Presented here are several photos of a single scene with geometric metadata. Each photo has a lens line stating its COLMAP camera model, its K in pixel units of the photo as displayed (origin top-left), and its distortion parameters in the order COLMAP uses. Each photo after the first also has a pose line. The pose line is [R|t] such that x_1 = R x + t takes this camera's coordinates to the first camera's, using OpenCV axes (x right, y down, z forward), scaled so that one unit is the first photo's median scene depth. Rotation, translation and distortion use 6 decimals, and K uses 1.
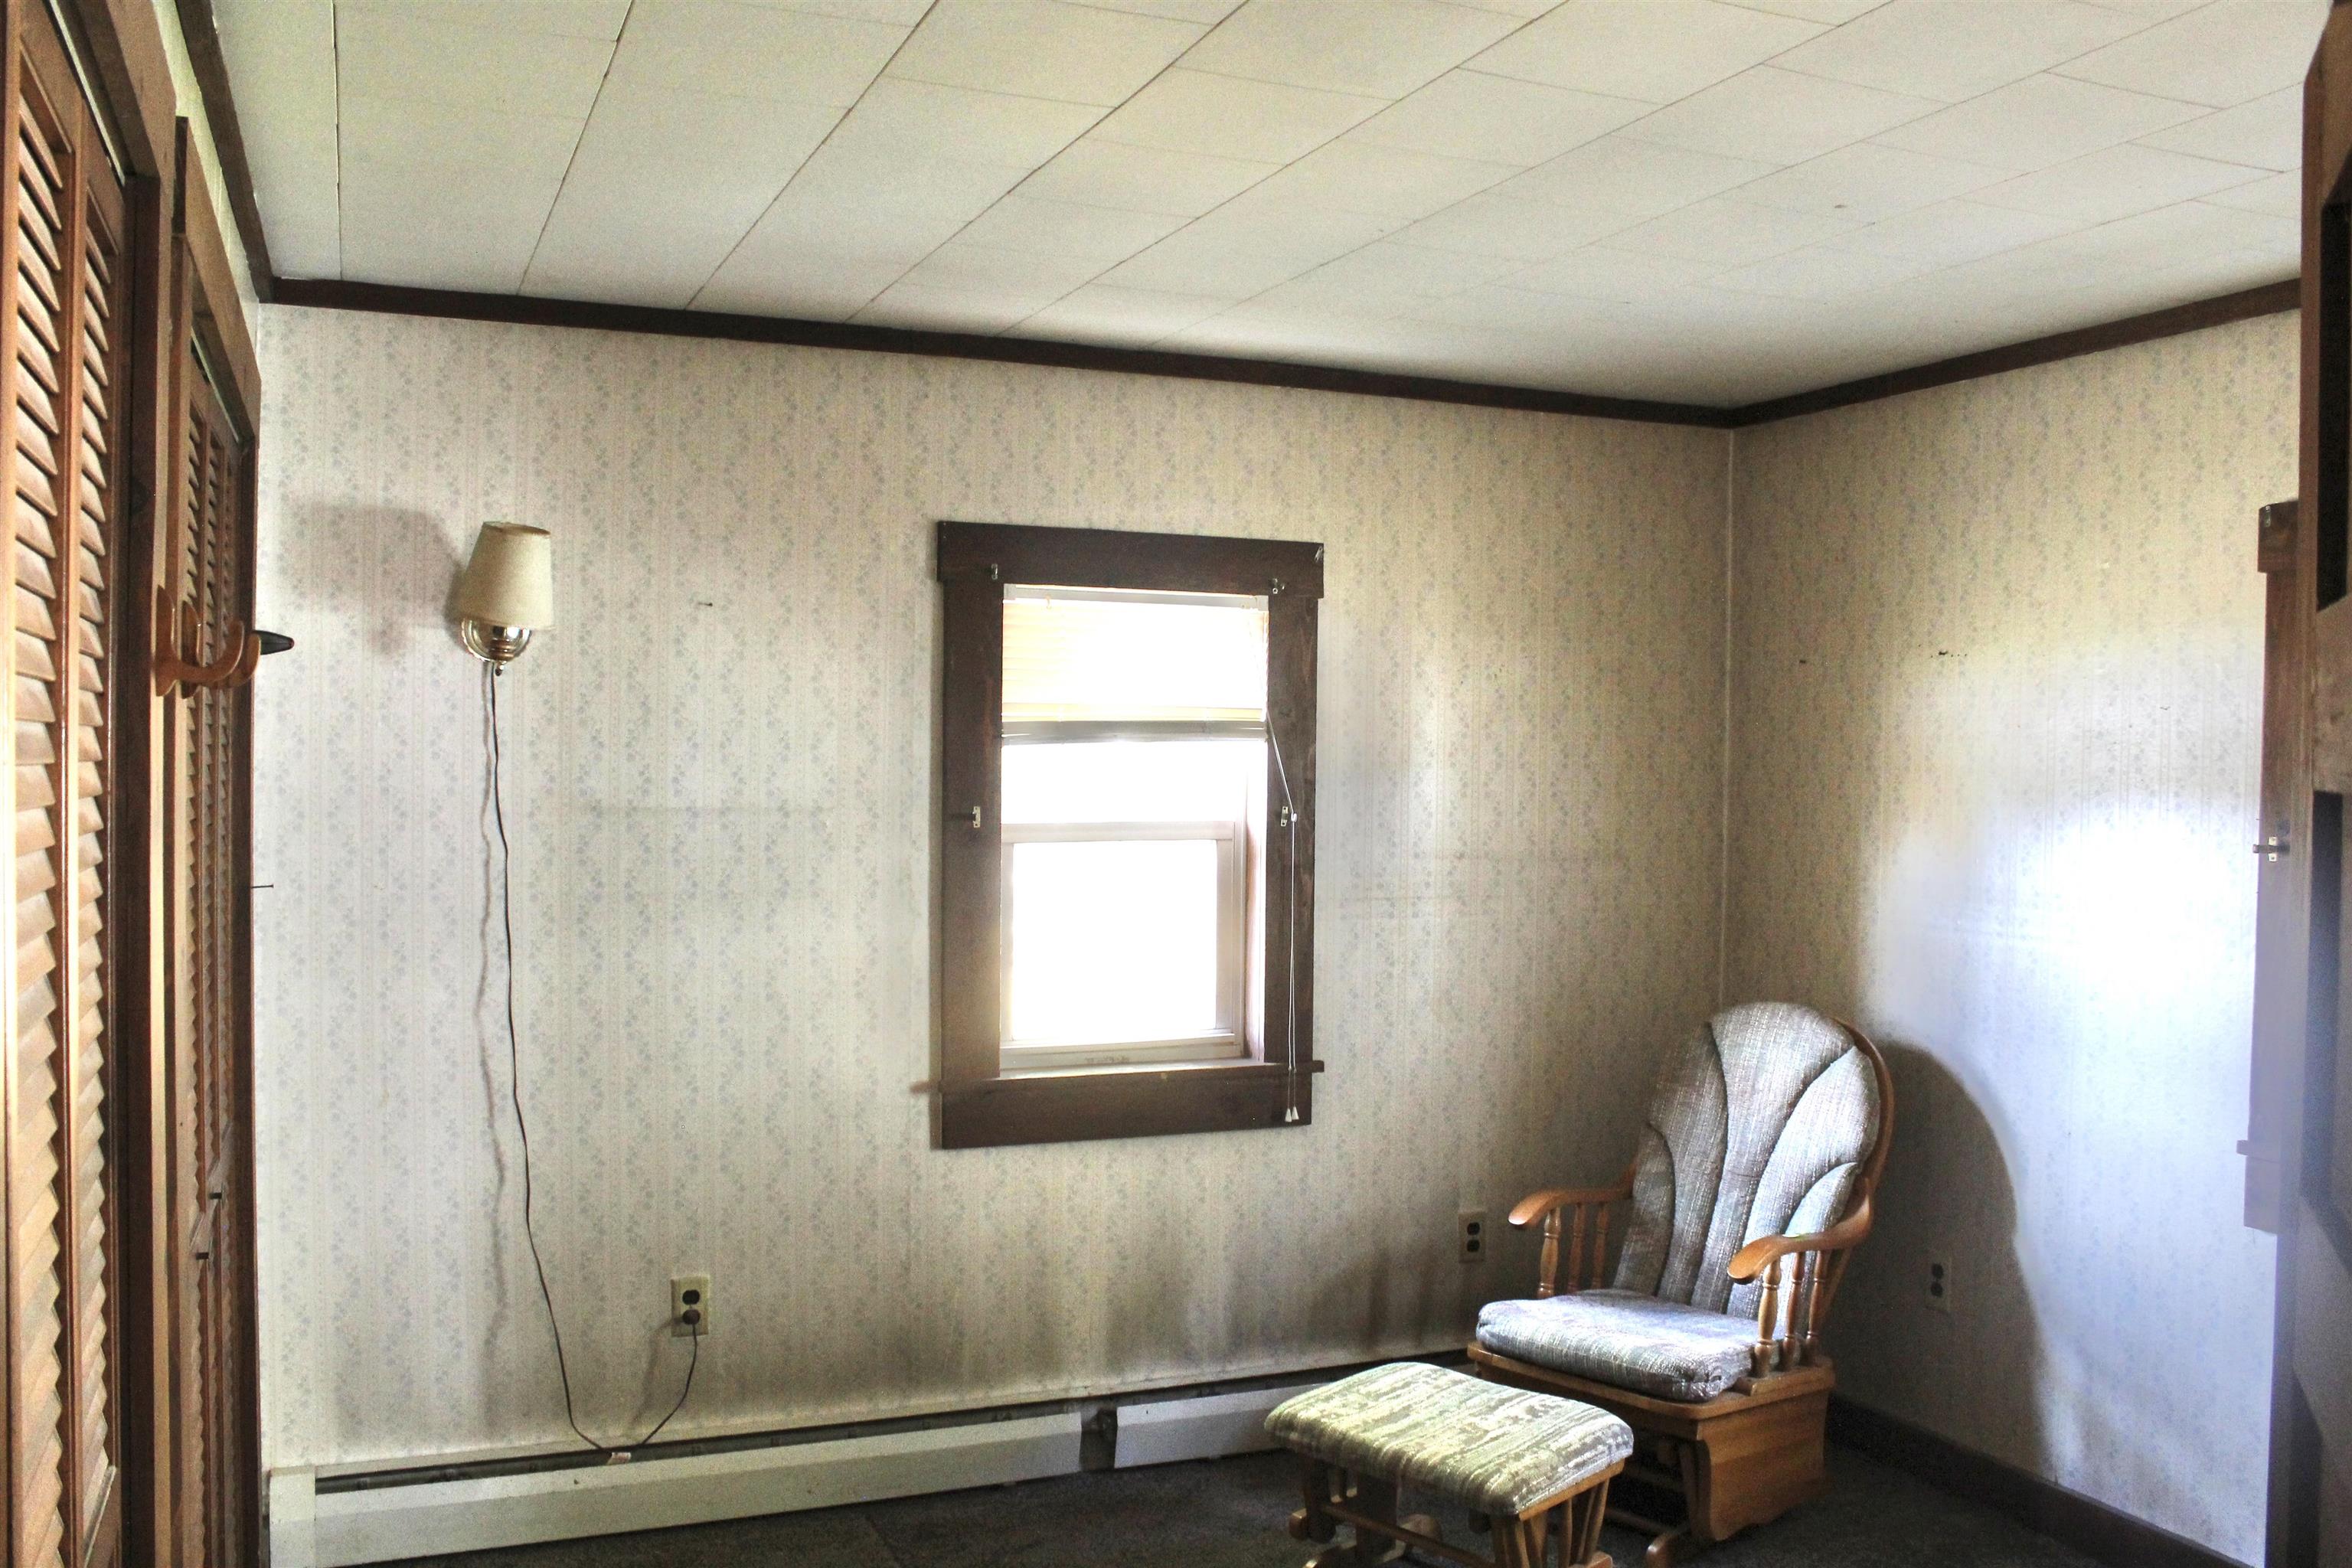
lens RADIAL K [[1976.5, 0, 1176.0], [0, 1976.5, 784.0], [0, 0, 1]] dist [-0.094308, 0.006046]
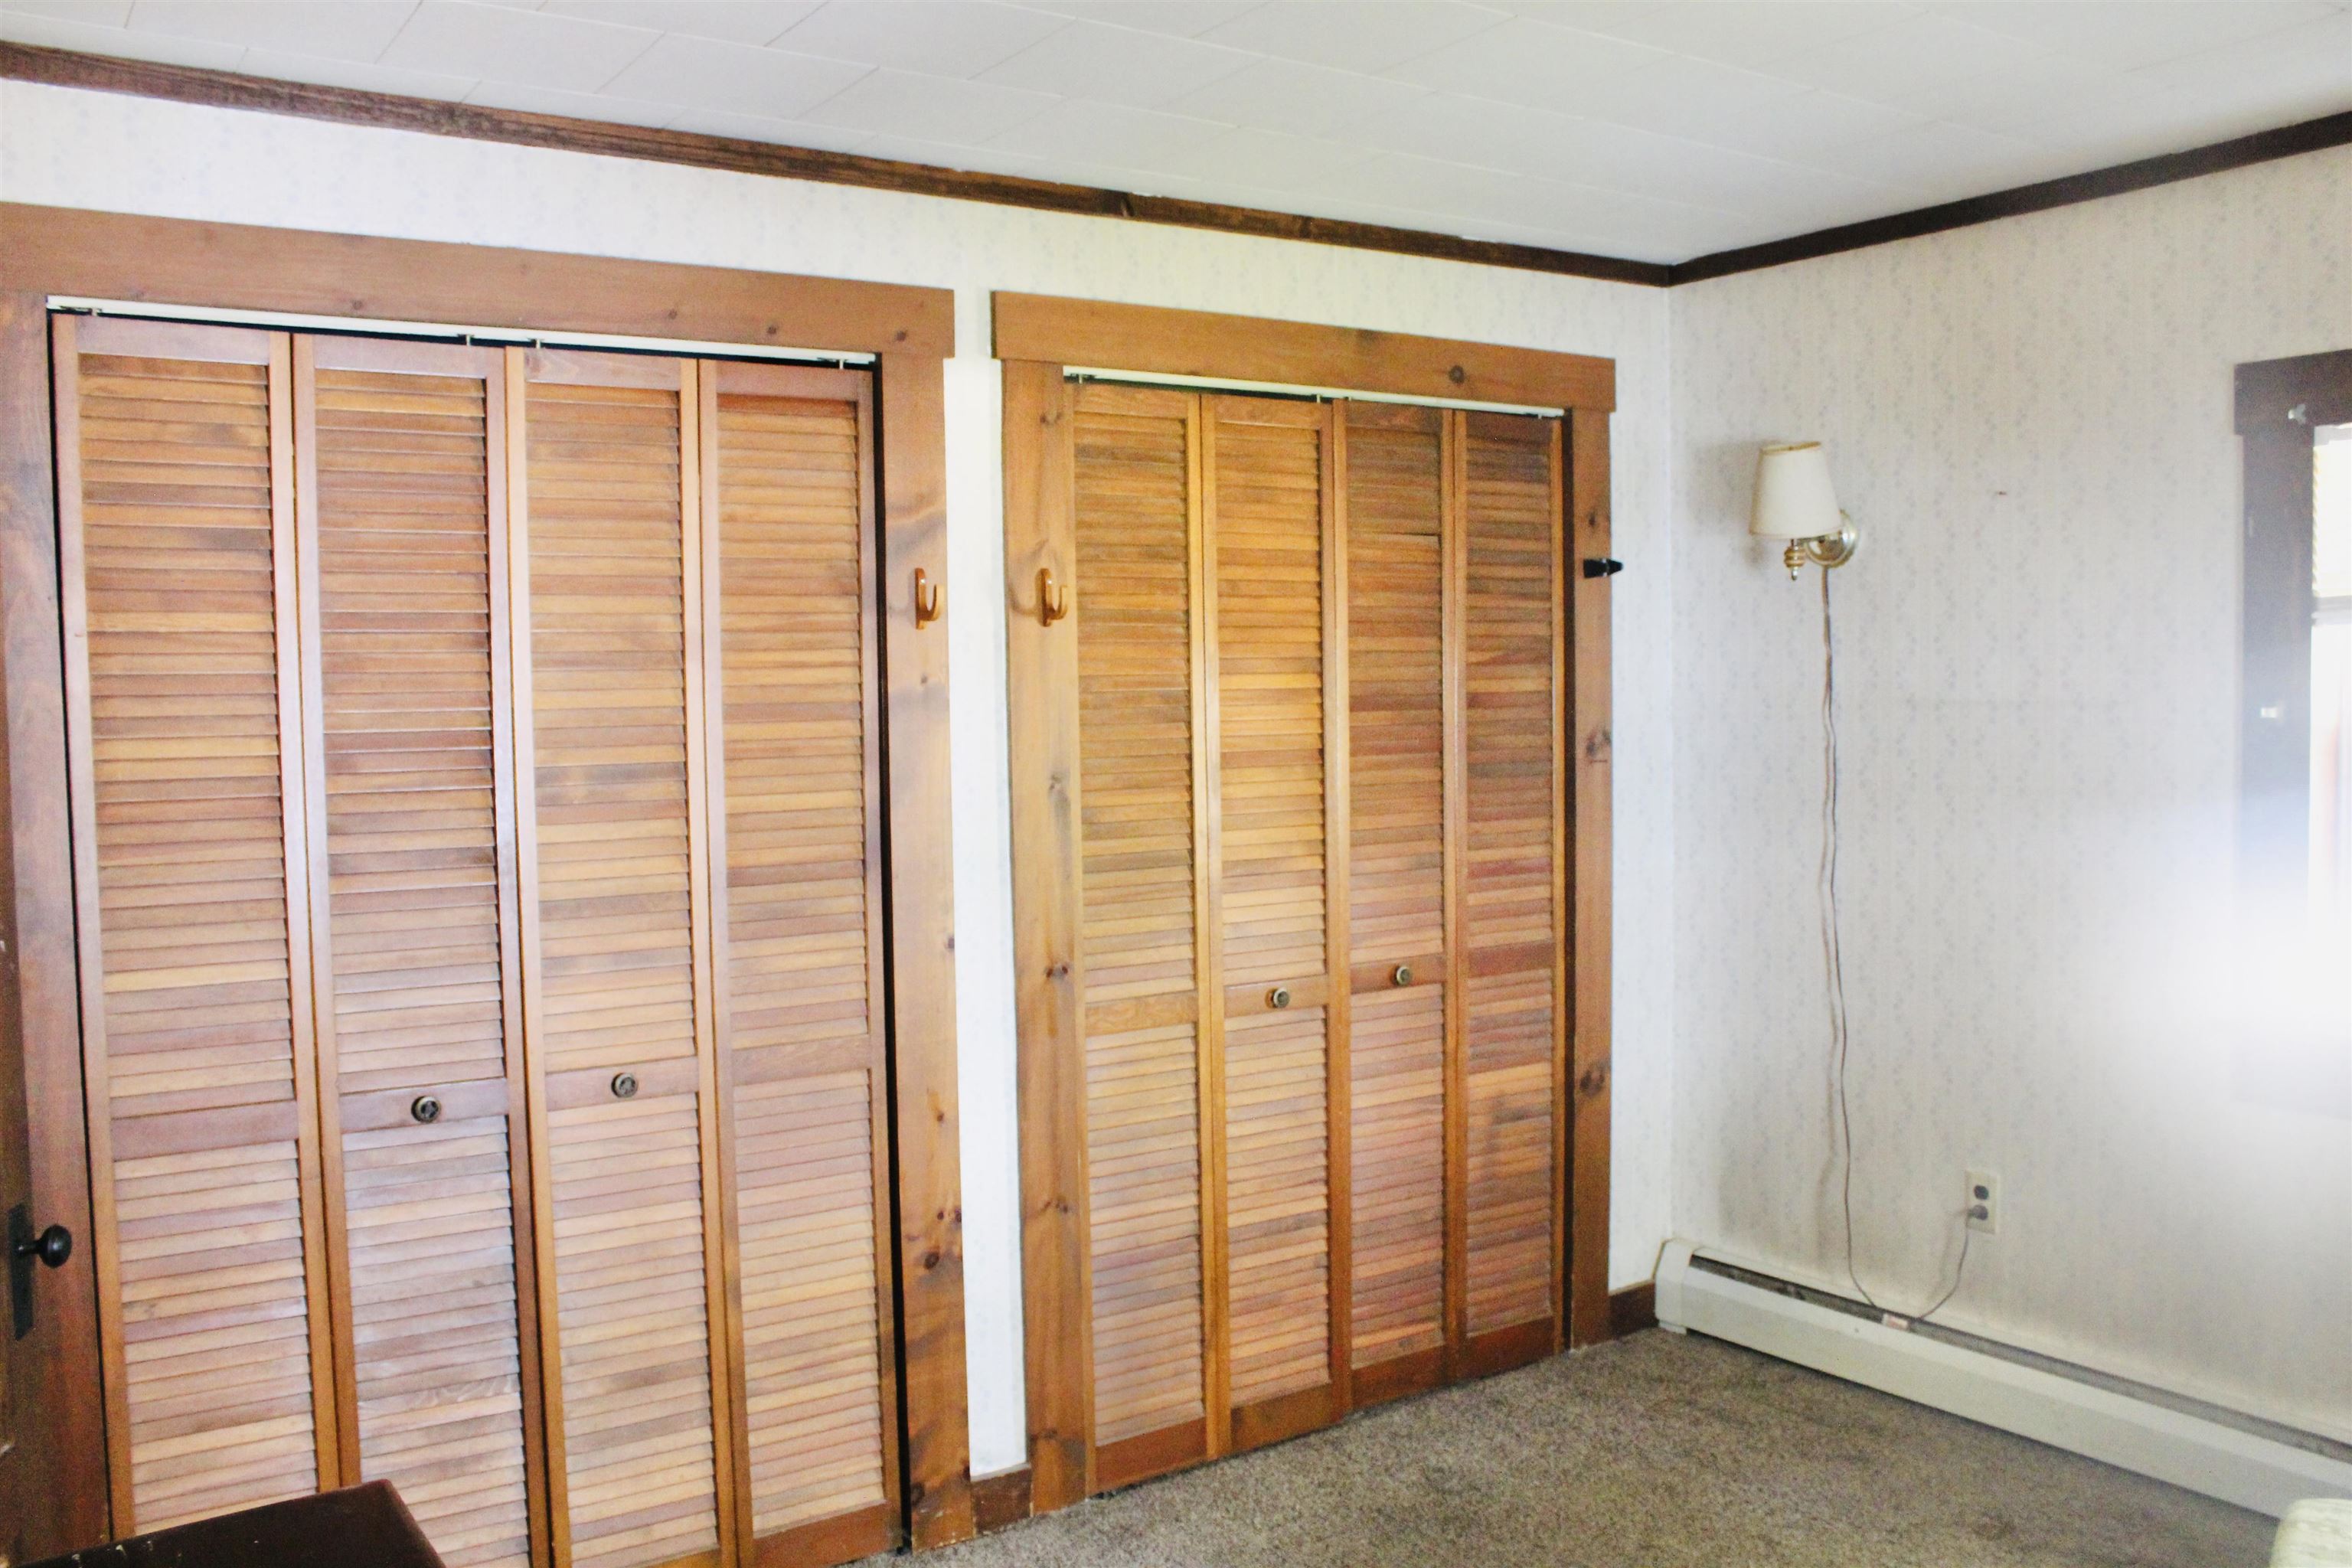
lens RADIAL K [[1977.9, 0, 1159.1], [0, 1977.9, 790.0], [0, 0, 1]] dist [-0.165535, 0.157082]
pose [[0.188494, 0.039649, -0.981274, 0.633026], [-0.000412, 0.999188, 0.040294, 0.018128], [0.982074, -0.007191, 0.188357, 0.408144]]
